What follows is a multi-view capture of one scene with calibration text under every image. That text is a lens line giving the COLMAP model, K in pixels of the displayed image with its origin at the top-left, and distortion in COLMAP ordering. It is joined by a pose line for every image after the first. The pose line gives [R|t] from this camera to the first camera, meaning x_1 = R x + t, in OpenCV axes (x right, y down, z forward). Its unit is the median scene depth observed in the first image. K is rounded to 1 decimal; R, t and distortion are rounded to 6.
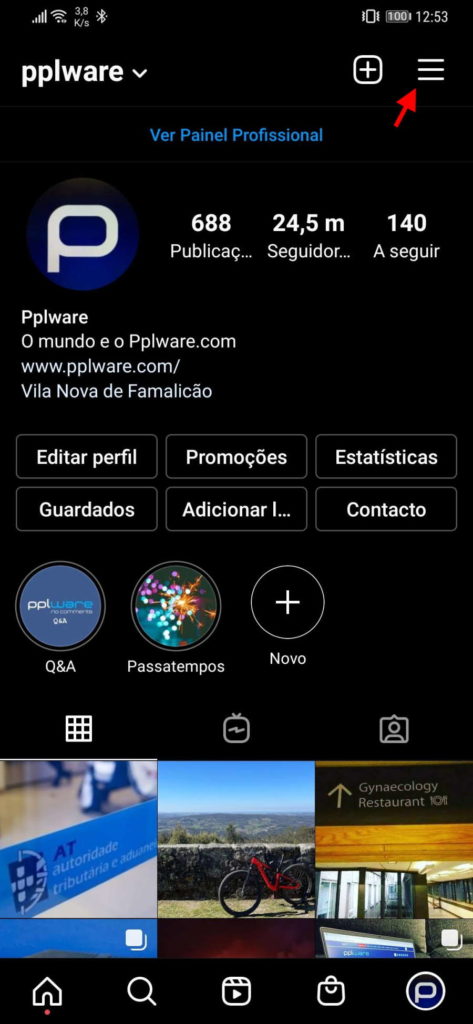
lens RADIAL K [[413.4, 0, 236.5], [0, 413.4, 512.0], [0, 0, 1]] dist [0.000194, -0.000125]
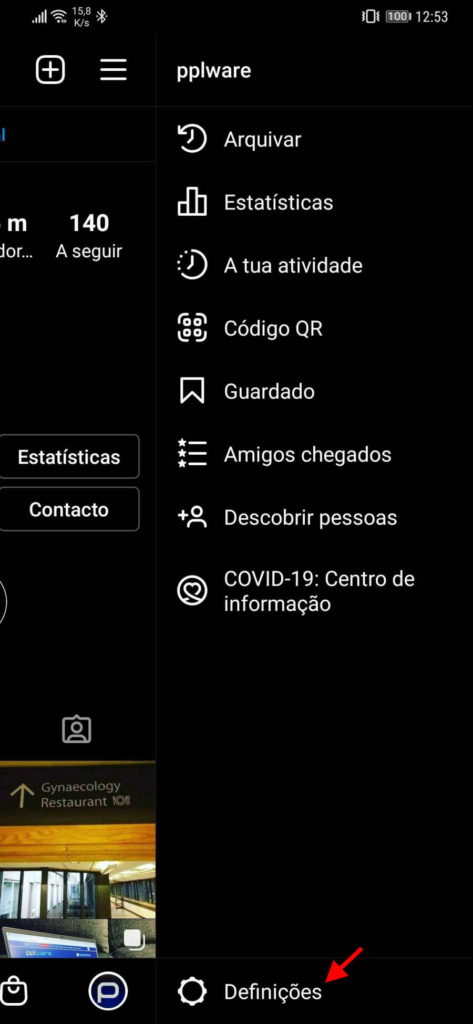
lens RADIAL K [[413.4, 0, 236.6], [0, 413.4, 512.0], [0, 0, 1]] dist [0.000194, -0.000125]
pose [[1.000000, -0.000102, 0.000117, 0.768266], [0.000102, 1.000000, 0.000025, 0.000039], [-0.000117, -0.000025, 1.000000, -0.000039]]
